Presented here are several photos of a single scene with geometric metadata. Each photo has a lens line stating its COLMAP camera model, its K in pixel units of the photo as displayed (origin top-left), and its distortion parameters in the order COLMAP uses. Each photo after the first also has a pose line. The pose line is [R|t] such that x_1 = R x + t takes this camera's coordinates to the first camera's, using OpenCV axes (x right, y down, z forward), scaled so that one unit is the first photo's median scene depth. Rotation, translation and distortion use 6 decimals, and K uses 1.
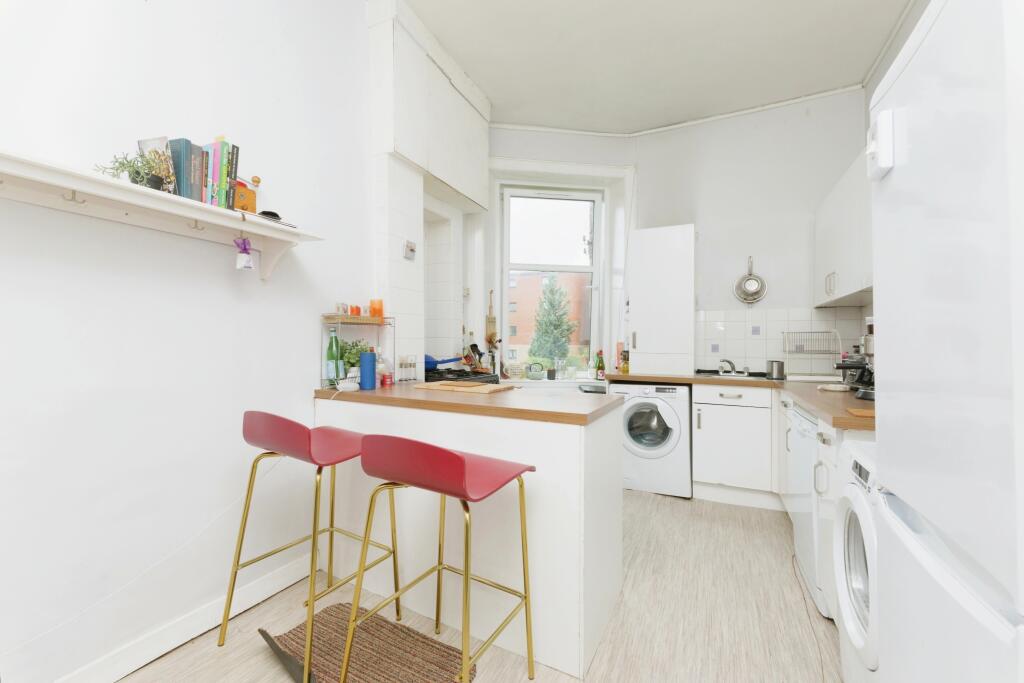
lens RADIAL K [[407.0, 0, 512.0], [0, 407.0, 341.5], [0, 0, 1]] dist [0.000696, 0.000029]
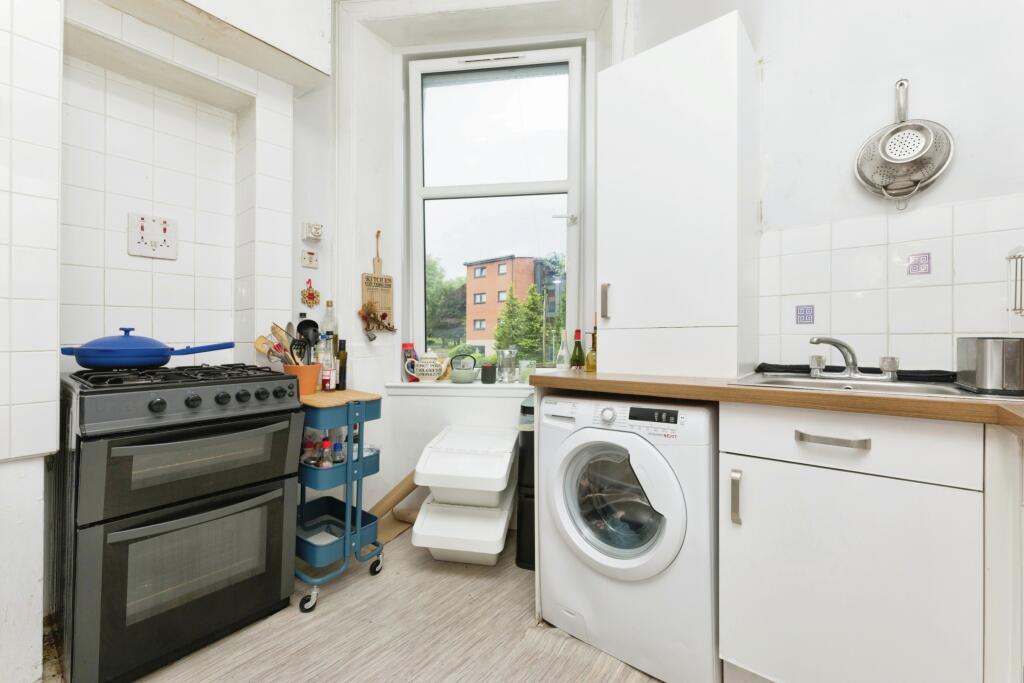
lens RADIAL K [[414.2, 0, 511.9], [0, 414.2, 344.7], [0, 0, 1]] dist [-0.001182, -0.000043]
pose [[0.972891, -0.015482, -0.230746, 0.318191], [0.019611, 0.999686, 0.015607, 0.038151], [0.230432, -0.019709, 0.972889, 0.537658]]
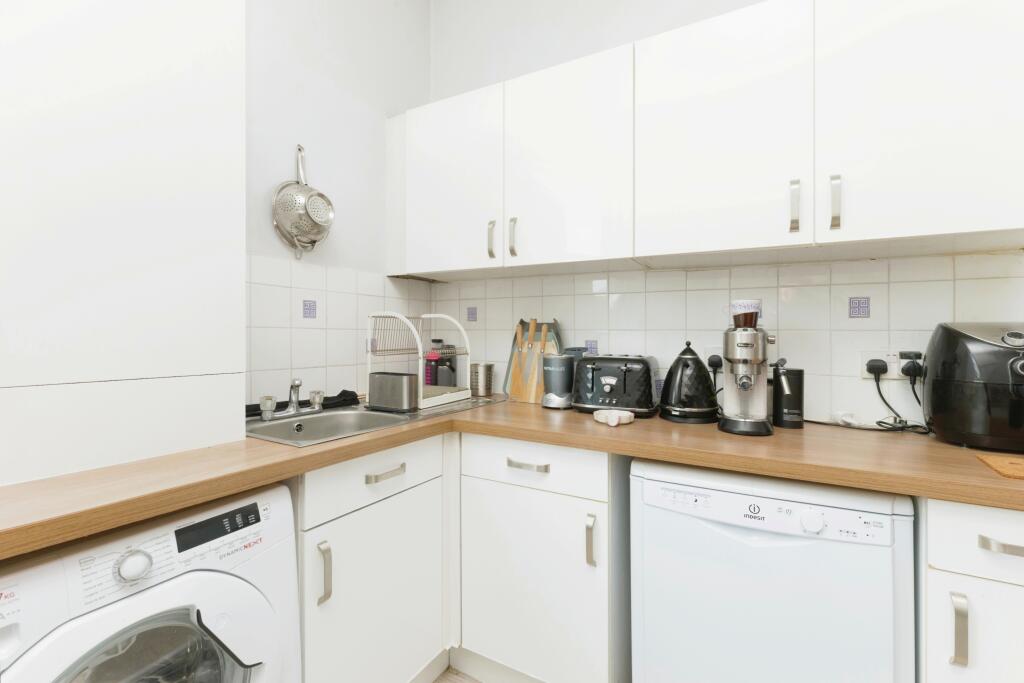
lens RADIAL K [[474.7, 0, 520.8], [0, 474.7, 342.9], [0, 0, 1]] dist [-0.010536, -0.000362]
pose [[0.019872, -0.040368, 0.998987, 0.082342], [-0.012693, 0.999094, 0.040625, -0.009620], [-0.999722, -0.013488, 0.019341, 0.764401]]
